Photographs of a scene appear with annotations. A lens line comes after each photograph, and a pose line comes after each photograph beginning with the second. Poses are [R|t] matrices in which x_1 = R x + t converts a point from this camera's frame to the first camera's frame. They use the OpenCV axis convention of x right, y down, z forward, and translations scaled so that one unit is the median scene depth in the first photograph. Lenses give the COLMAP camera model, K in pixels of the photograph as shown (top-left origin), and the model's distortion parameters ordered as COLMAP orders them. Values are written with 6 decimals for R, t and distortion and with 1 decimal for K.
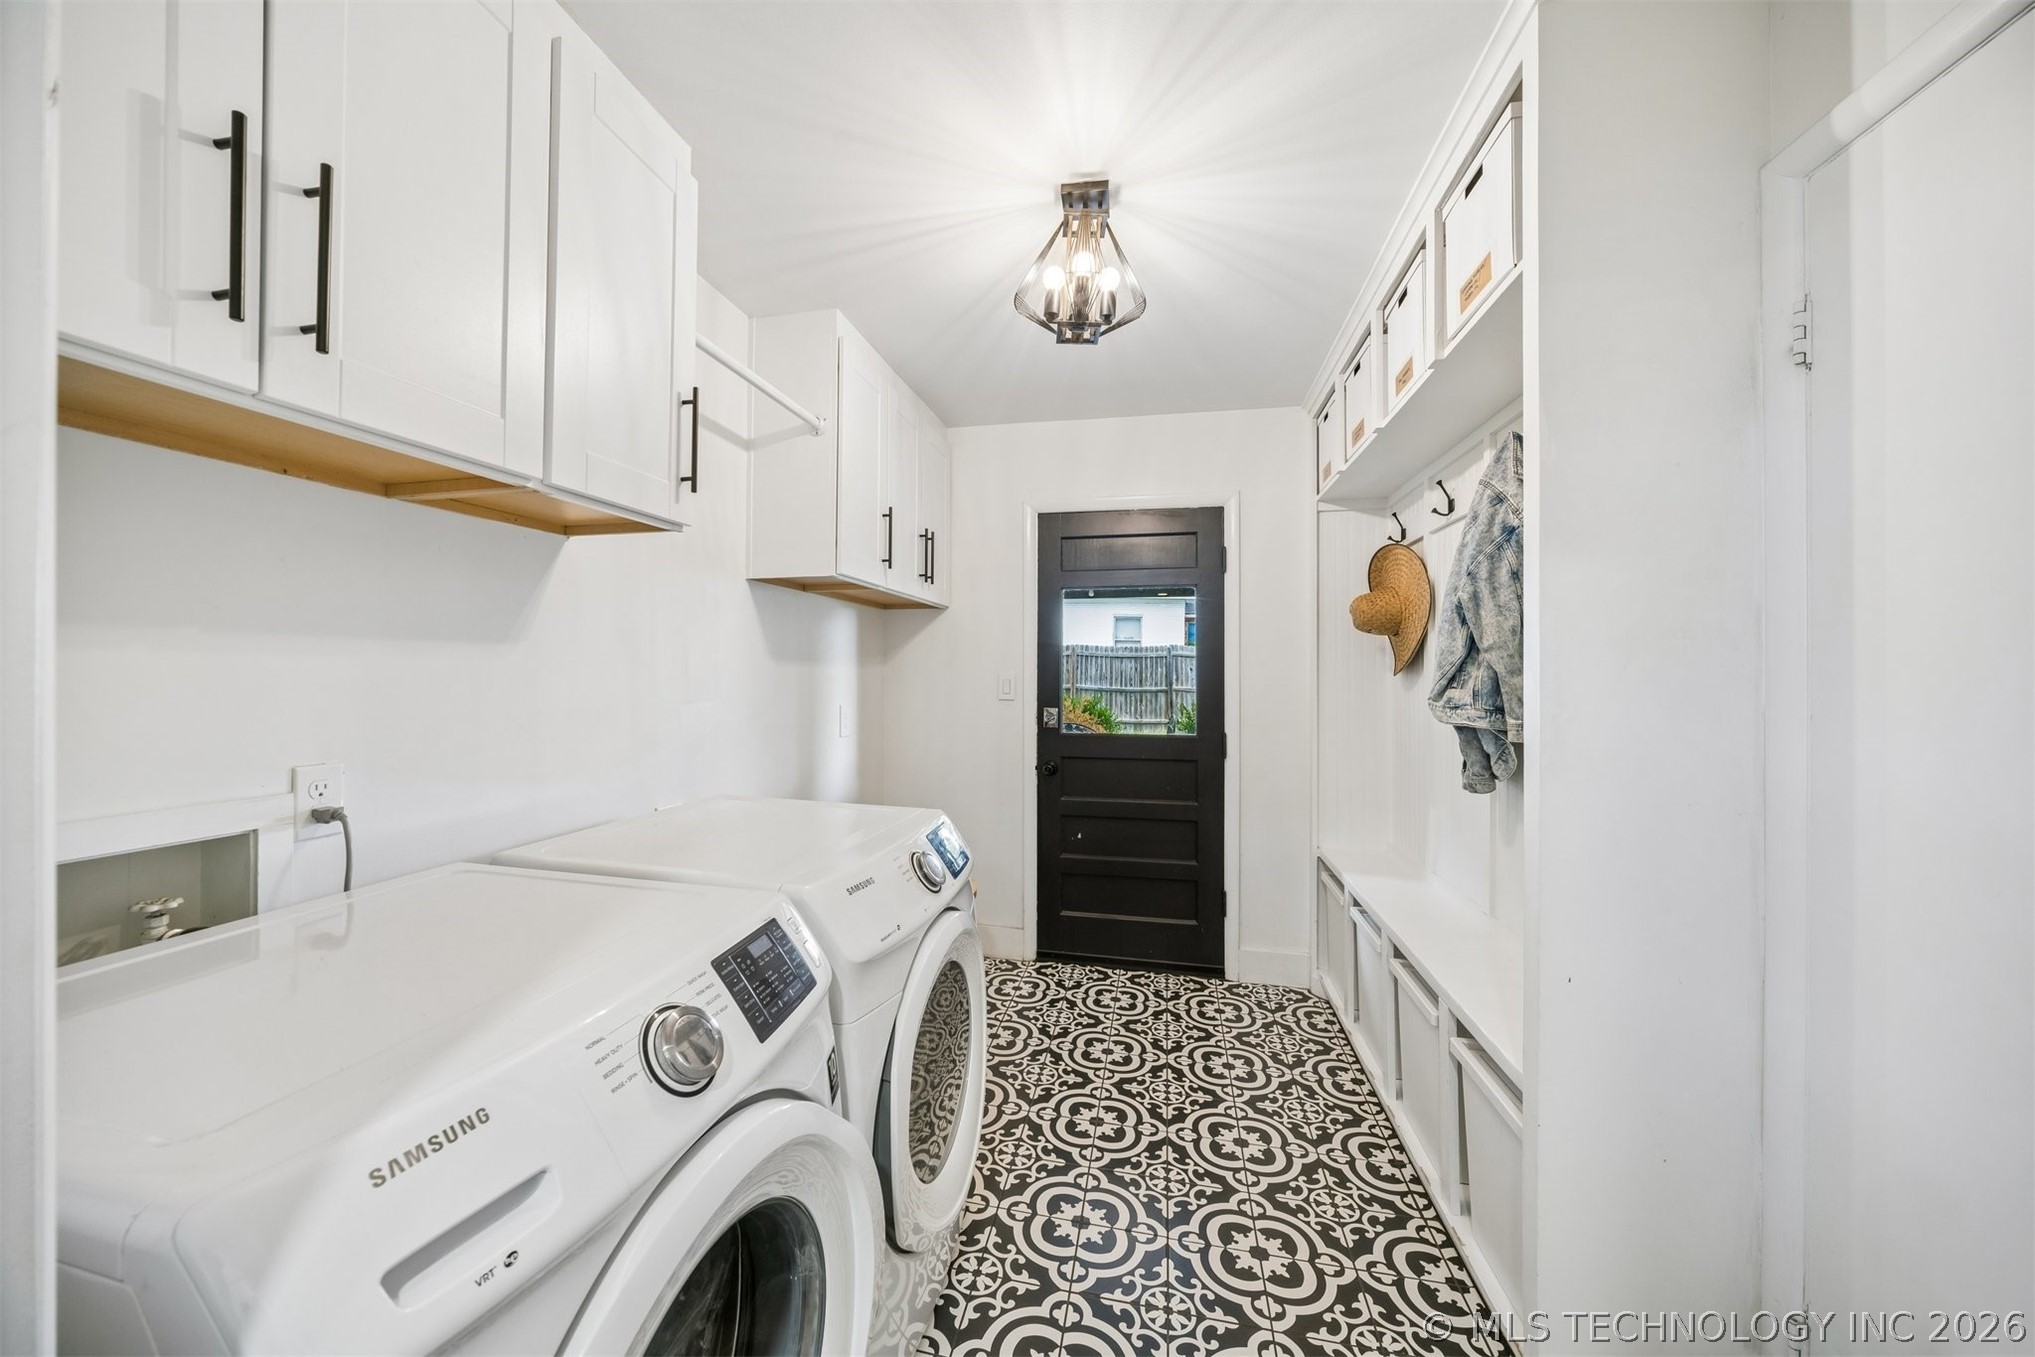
lens RADIAL K [[732.3, 0, 1010.3], [0, 732.3, 668.7], [0, 0, 1]] dist [0.001423, 0.000337]
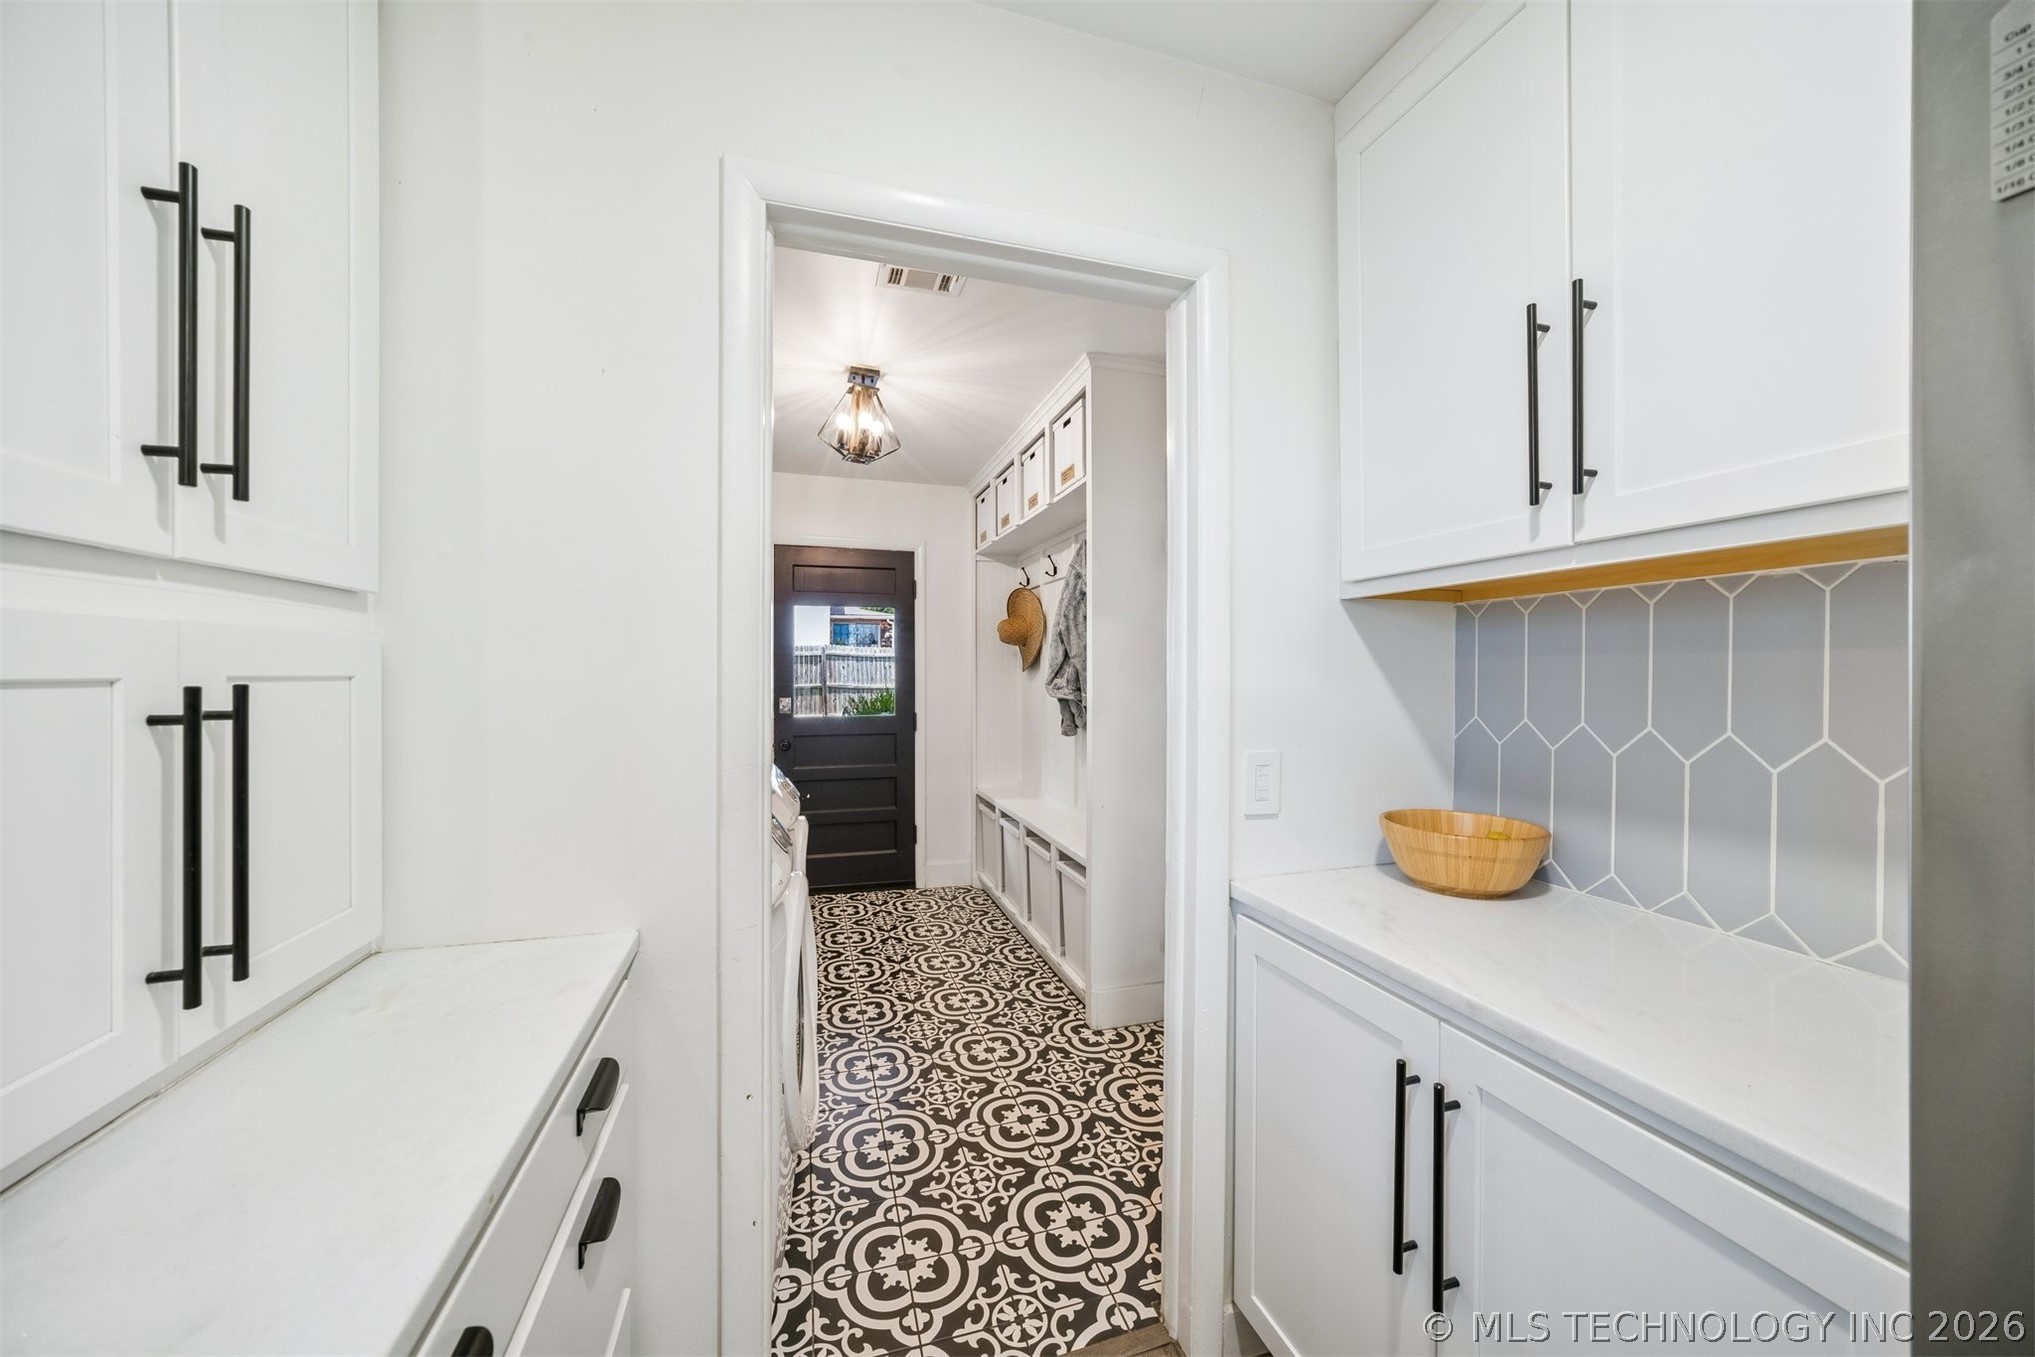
lens RADIAL K [[732.3, 0, 1010.3], [0, 732.3, 668.7], [0, 0, 1]] dist [0.001423, 0.000337]
pose [[0.881398, -0.002065, 0.472370, -0.247278], [0.000832, 0.999996, 0.002819, -0.001410], [-0.472374, -0.002092, 0.881396, -0.379175]]
